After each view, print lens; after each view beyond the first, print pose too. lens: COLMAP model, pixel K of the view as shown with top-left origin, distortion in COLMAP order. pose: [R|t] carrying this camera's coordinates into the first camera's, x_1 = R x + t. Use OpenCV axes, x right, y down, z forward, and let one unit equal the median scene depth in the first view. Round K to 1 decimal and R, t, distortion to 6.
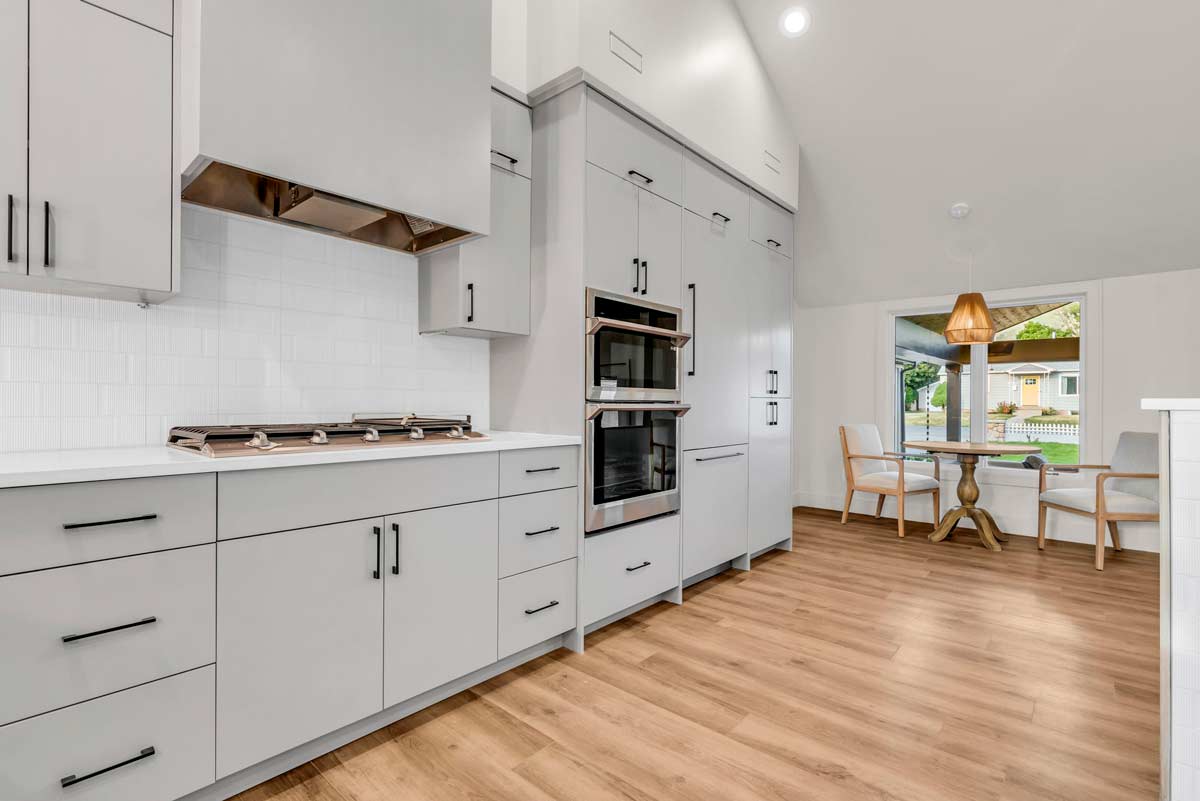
lens RADIAL K [[551.6, 0, 597.0], [0, 551.6, 400.9], [0, 0, 1]] dist [-0.003991, 0.000999]
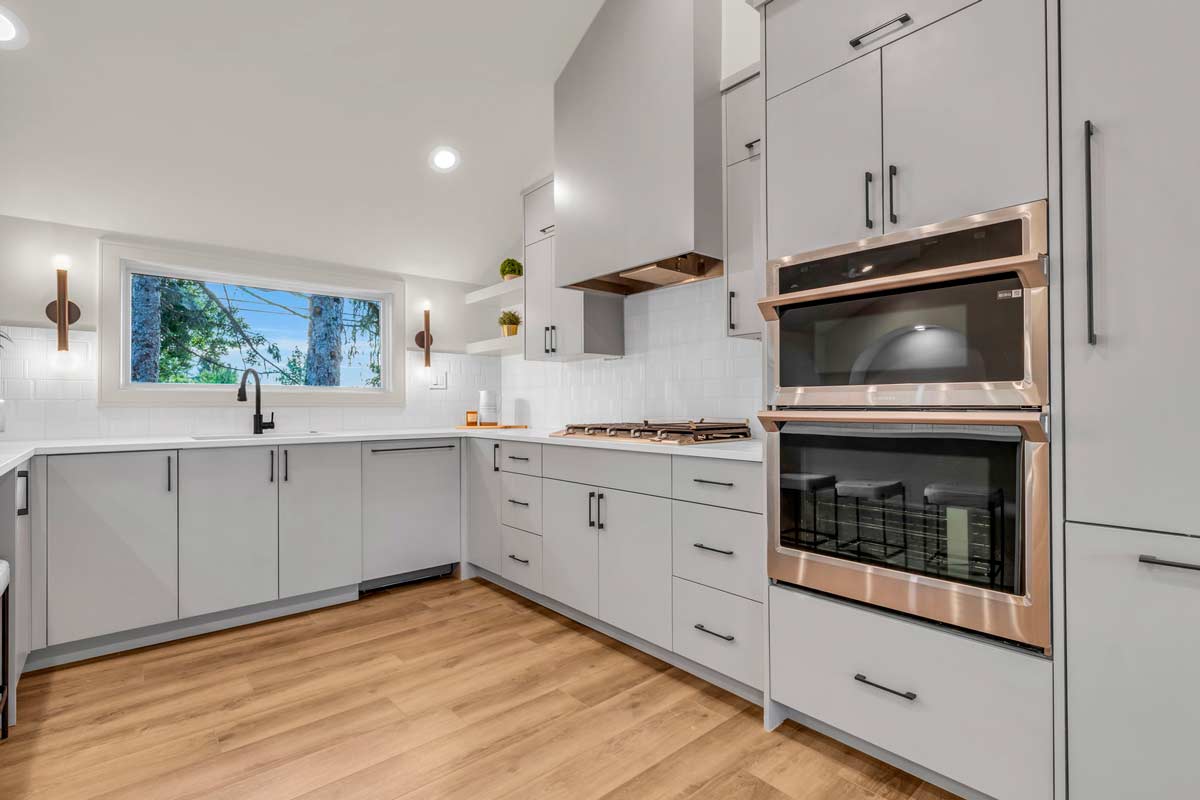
lens RADIAL K [[563.3, 0, 597.9], [0, 563.3, 400.4], [0, 0, 1]] dist [0.000553, -0.000003]
pose [[-0.125756, -0.011661, -0.991993, 0.924533], [0.003749, 0.999918, -0.012229, -0.000442], [0.992054, -0.005257, -0.125702, 0.999206]]
